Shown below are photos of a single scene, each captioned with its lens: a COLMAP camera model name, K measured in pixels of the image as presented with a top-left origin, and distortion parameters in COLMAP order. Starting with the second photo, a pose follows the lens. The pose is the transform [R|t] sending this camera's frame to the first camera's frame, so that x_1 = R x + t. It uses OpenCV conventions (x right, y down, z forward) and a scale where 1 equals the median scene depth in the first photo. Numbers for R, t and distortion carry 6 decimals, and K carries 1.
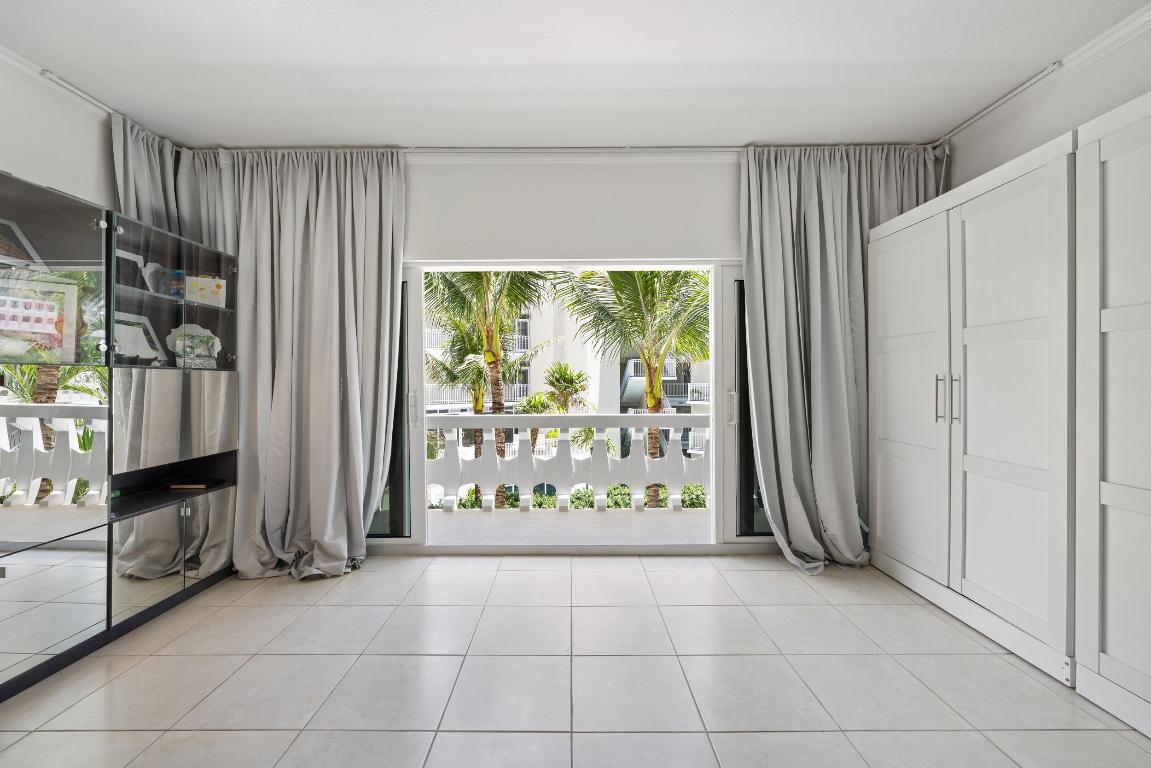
lens RADIAL K [[483.9, 0, 570.7], [0, 483.9, 382.7], [0, 0, 1]] dist [0.002641, 0.000995]
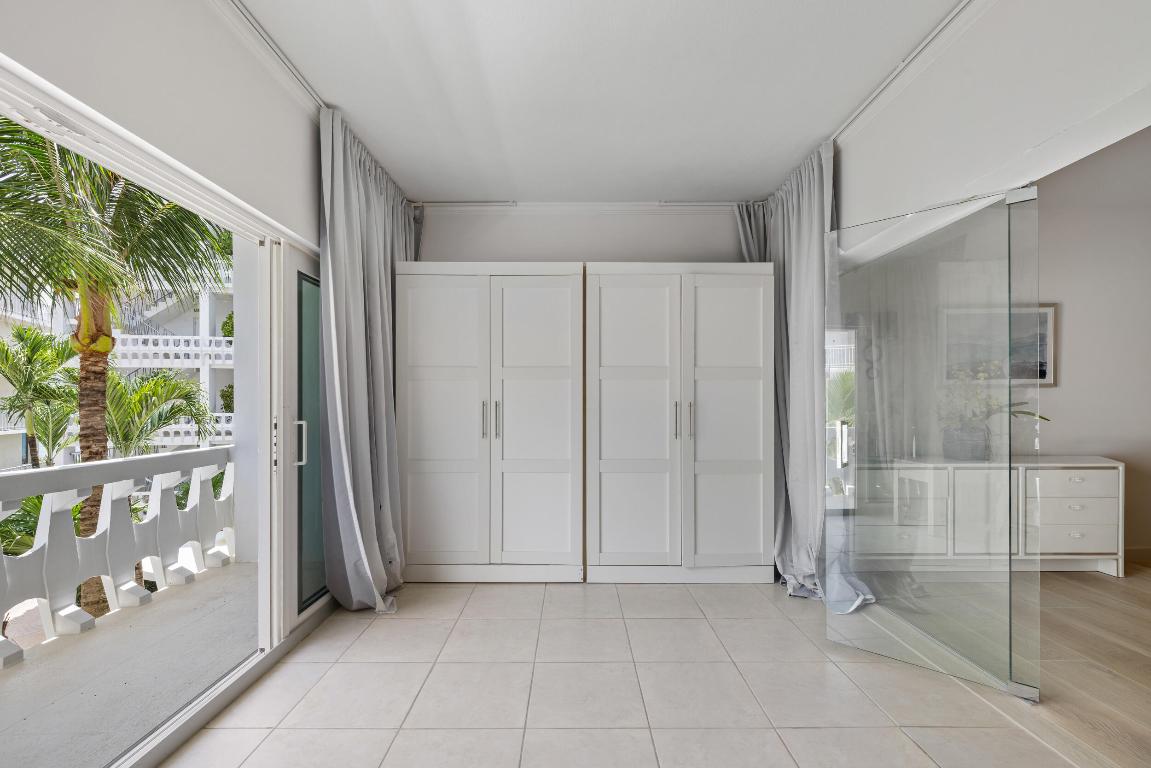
lens RADIAL K [[502.2, 0, 575.2], [0, 502.2, 400.9], [0, 0, 1]] dist [-0.000205, 0.000058]
pose [[-0.009343, 0.007199, 0.999930, -0.600896], [0.005531, 0.999959, -0.007148, -0.006217], [-0.999941, 0.005463, -0.009383, 0.813528]]
